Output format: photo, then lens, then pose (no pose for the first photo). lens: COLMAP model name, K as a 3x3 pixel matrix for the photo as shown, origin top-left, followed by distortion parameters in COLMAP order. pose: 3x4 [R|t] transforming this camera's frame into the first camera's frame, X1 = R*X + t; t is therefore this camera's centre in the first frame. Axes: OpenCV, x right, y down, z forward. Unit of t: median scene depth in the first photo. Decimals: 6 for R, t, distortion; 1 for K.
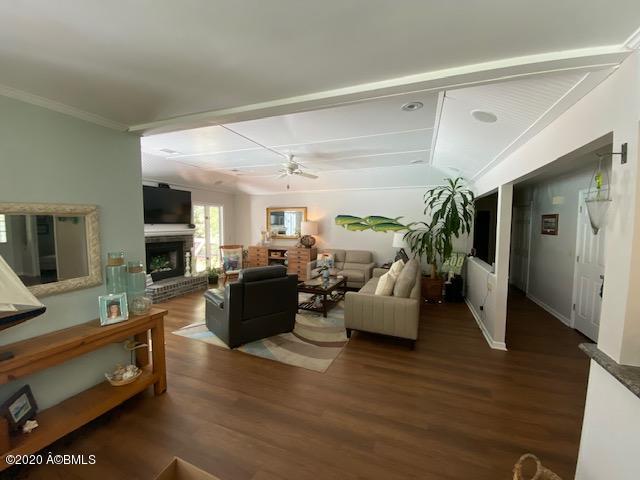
lens RADIAL K [[261.3, 0, 320.0], [0, 261.3, 240.0], [0, 0, 1]] dist [0.028569, -0.000057]
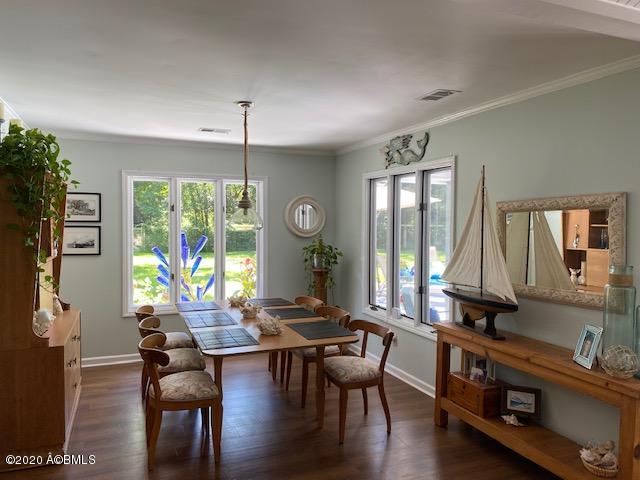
lens RADIAL K [[490.1, 0, 320.0], [0, 490.1, 240.0], [0, 0, 1]] dist [0.050299, -0.001514]
pose [[-0.708590, 0.012544, -0.705509, 0.199623], [-0.059202, 0.995260, 0.077156, -0.022253], [0.703132, 0.096439, -0.704489, 0.473526]]
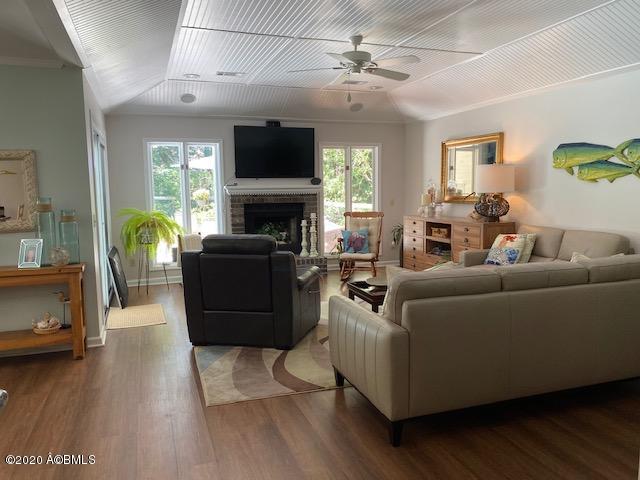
lens RADIAL K [[490.1, 0, 320.0], [0, 490.1, 240.0], [0, 0, 1]] dist [0.050299, -0.001514]
pose [[0.655665, 0.064853, -0.752261, 0.450616], [-0.030413, 0.997764, 0.059510, 0.021564], [0.754439, -0.016140, 0.656172, 0.203749]]
